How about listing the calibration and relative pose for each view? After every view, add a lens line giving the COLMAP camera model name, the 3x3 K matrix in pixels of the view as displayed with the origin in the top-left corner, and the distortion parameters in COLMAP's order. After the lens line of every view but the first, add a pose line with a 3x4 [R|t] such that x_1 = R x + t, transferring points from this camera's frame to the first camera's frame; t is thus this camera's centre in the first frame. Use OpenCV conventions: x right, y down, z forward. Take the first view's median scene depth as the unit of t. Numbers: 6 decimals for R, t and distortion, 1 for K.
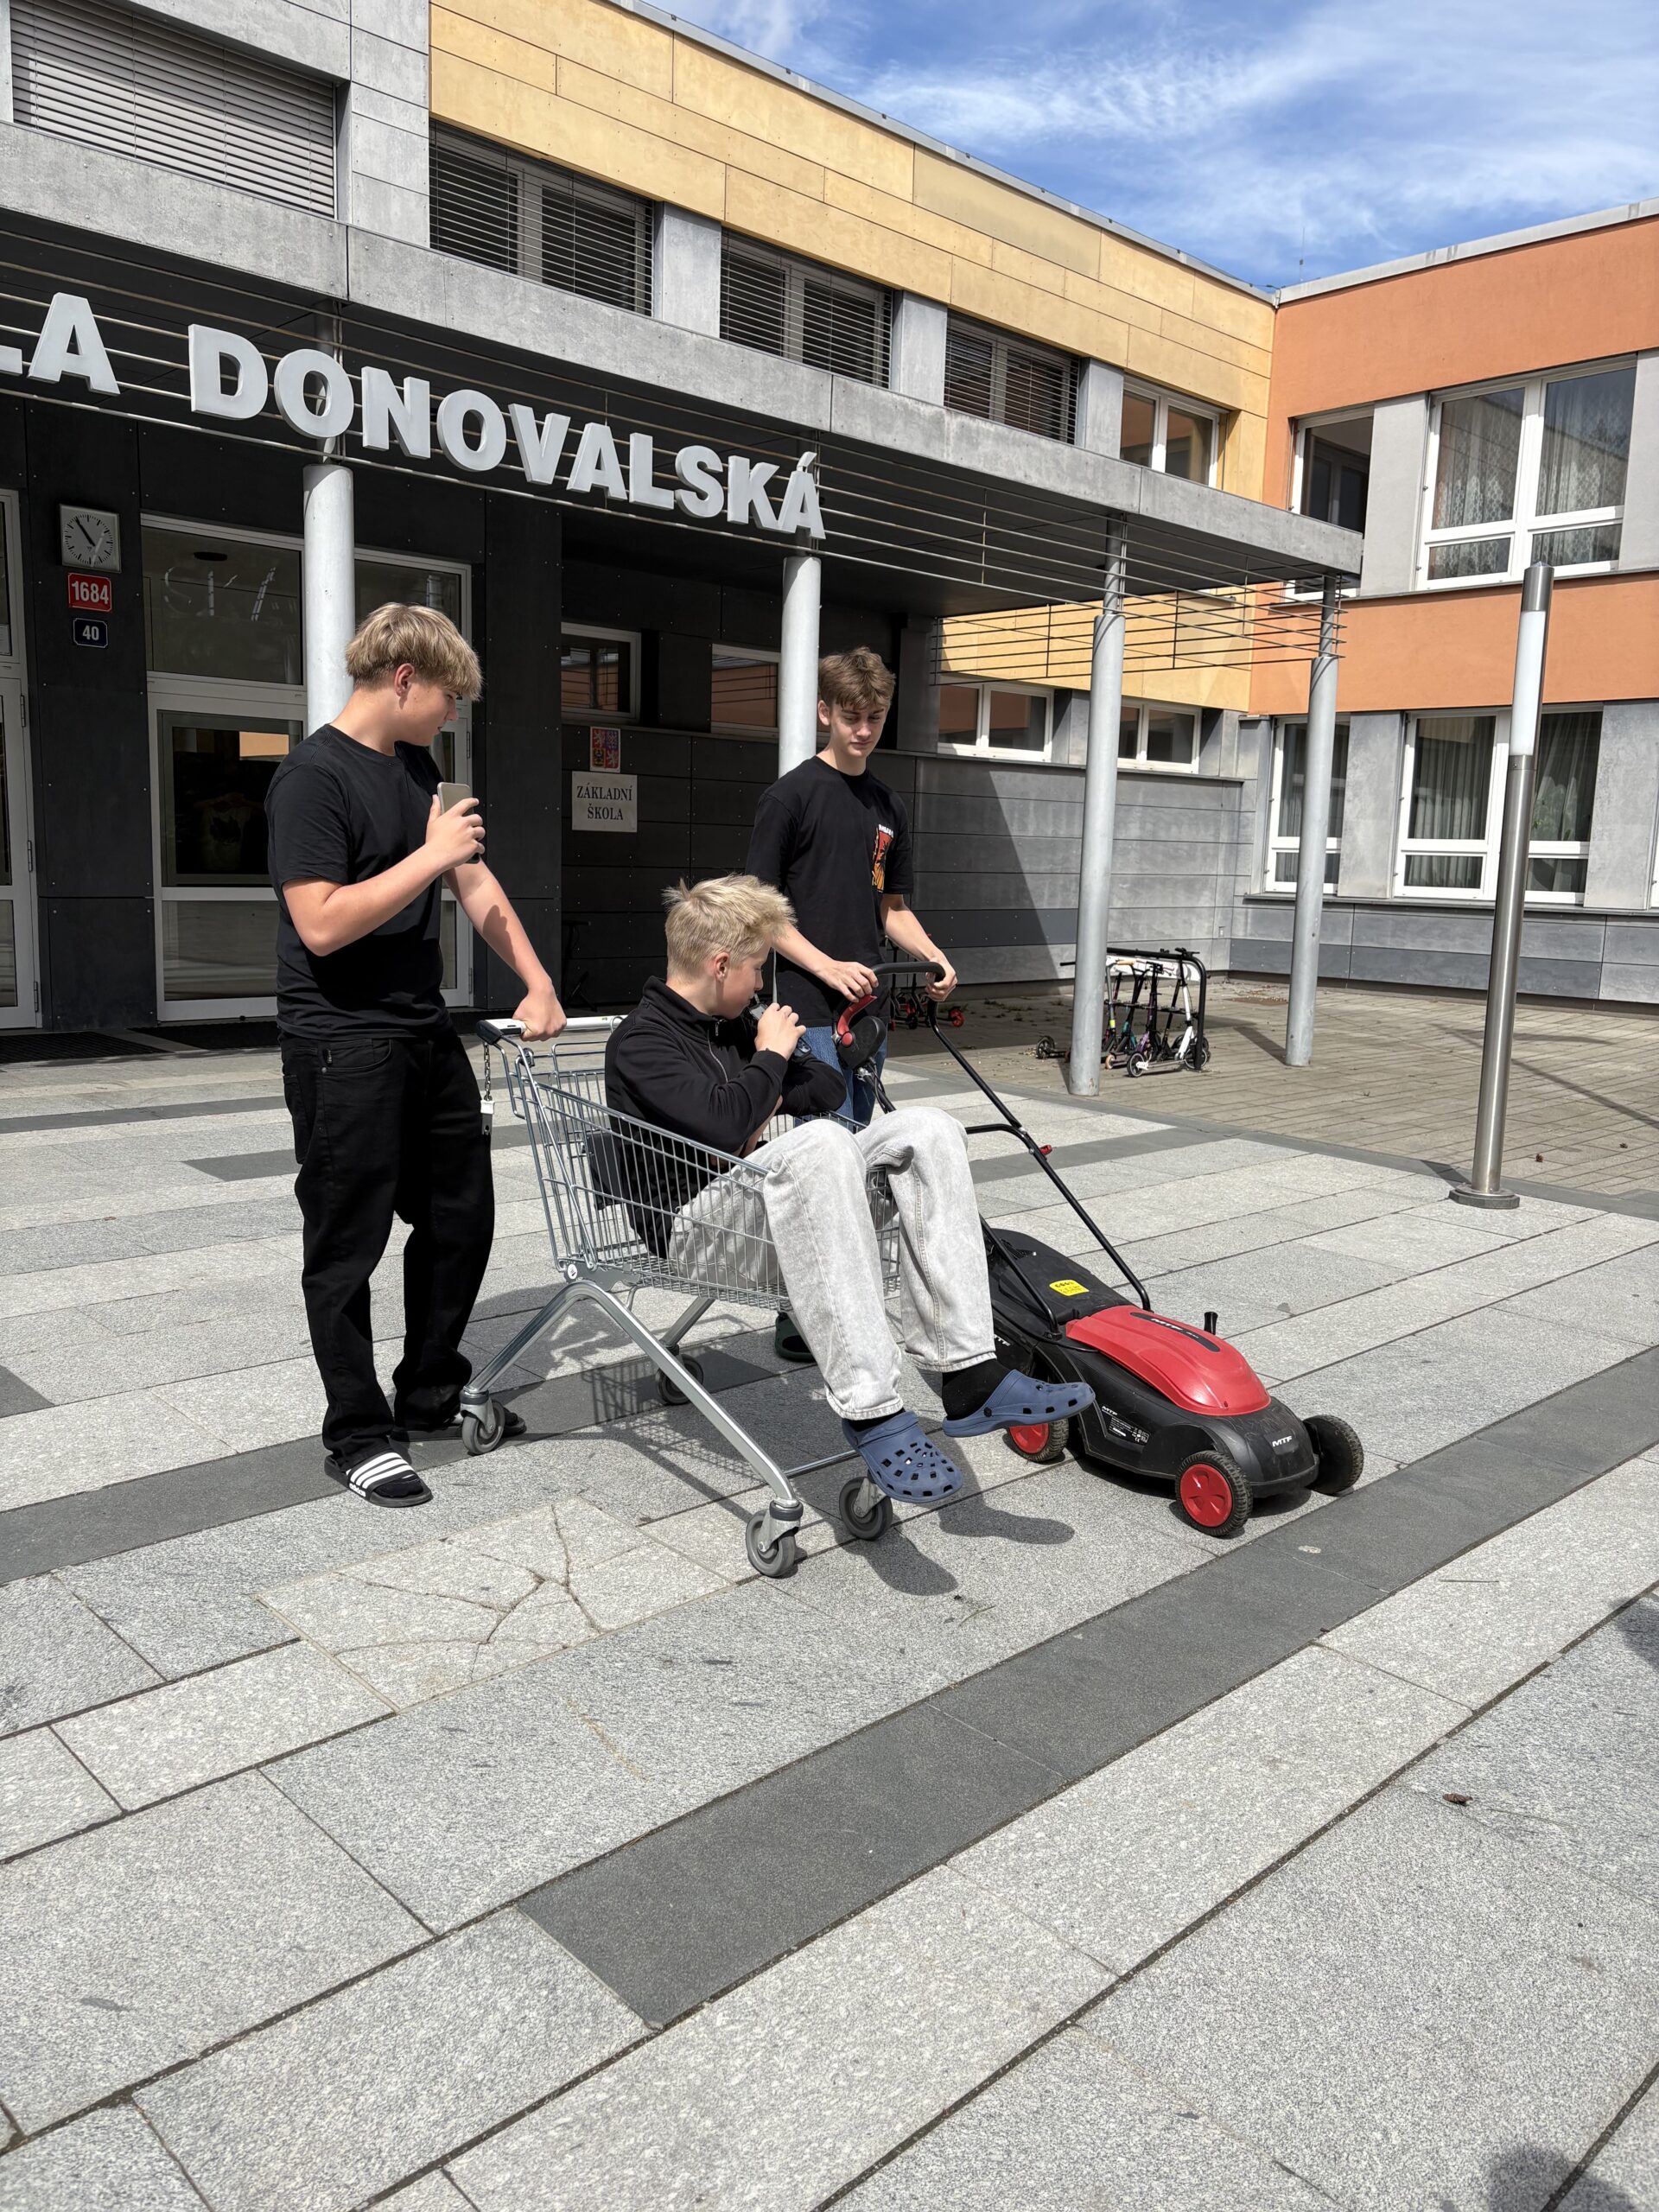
lens RADIAL K [[1678.0, 0, 820.6], [0, 1678.0, 1087.6], [0, 0, 1]] dist [0.030823, -0.023847]
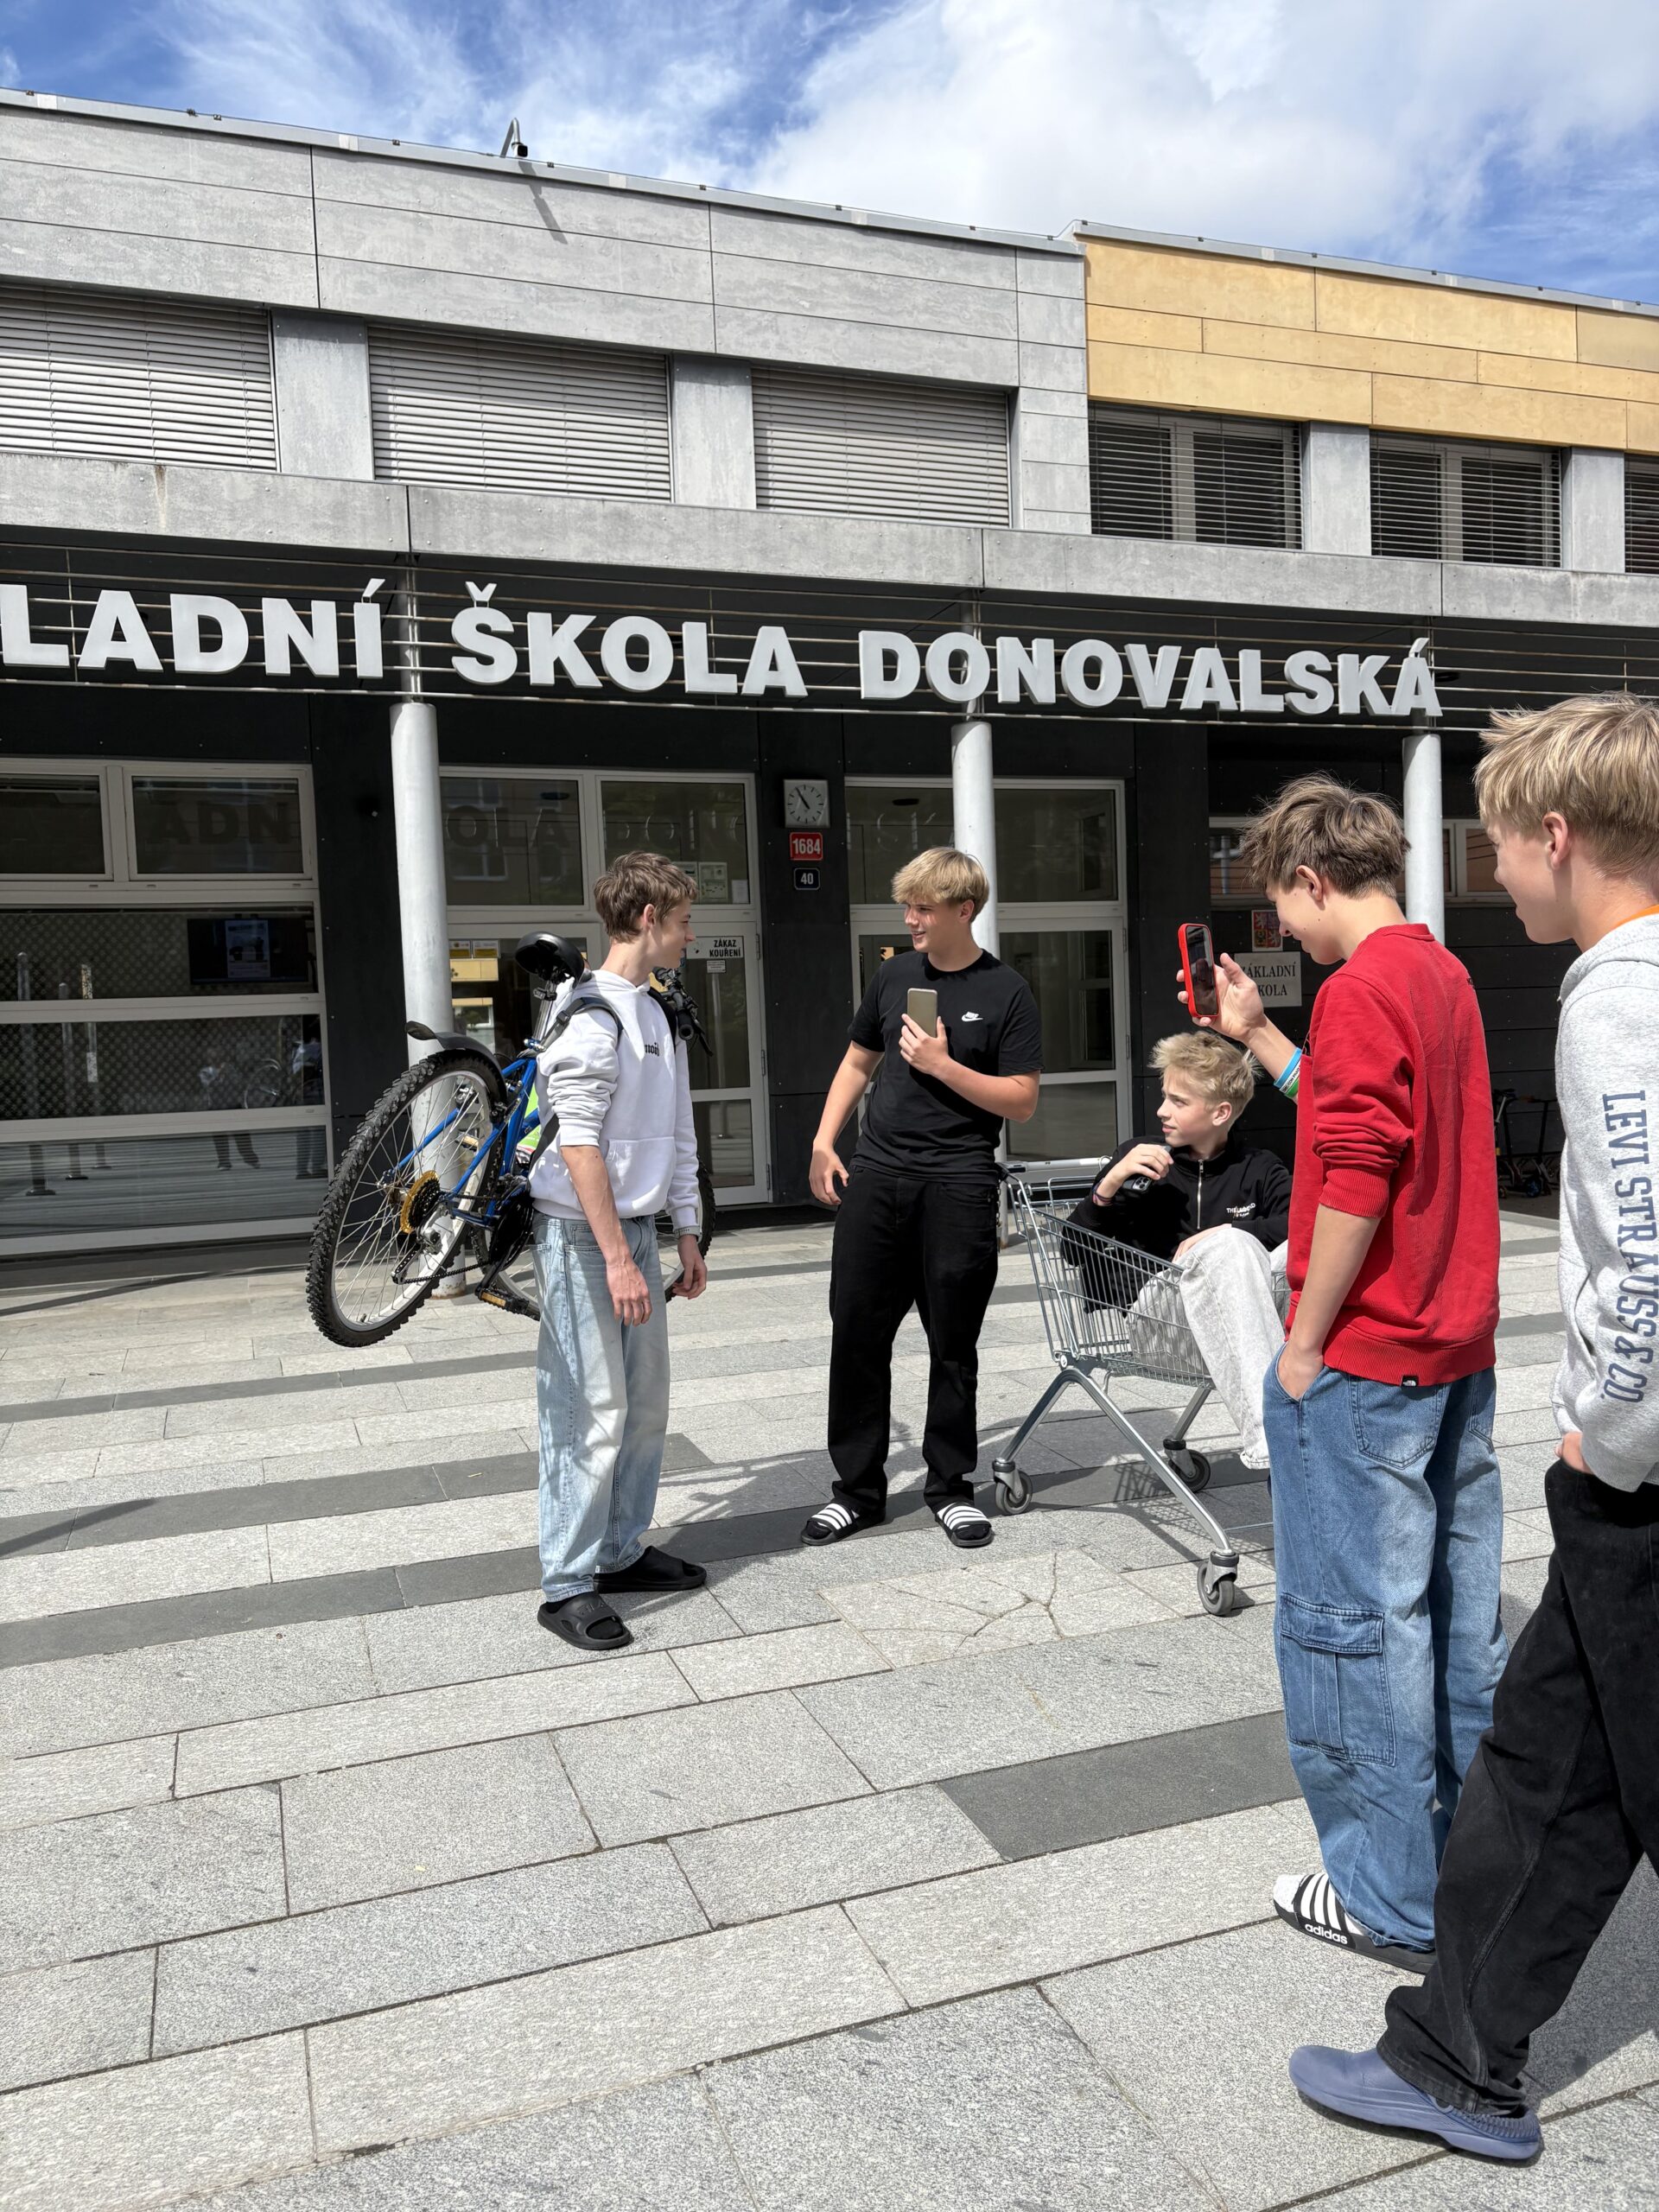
lens RADIAL K [[1678.0, 0, 836.2], [0, 1678.0, 1109.4], [0, 0, 1]] dist [0.030823, -0.023847]
pose [[0.911429, -0.045622, -0.408921, 0.098889], [0.005588, 0.995115, -0.098566, 0.021172], [0.411420, 0.087551, 0.907231, -0.098448]]
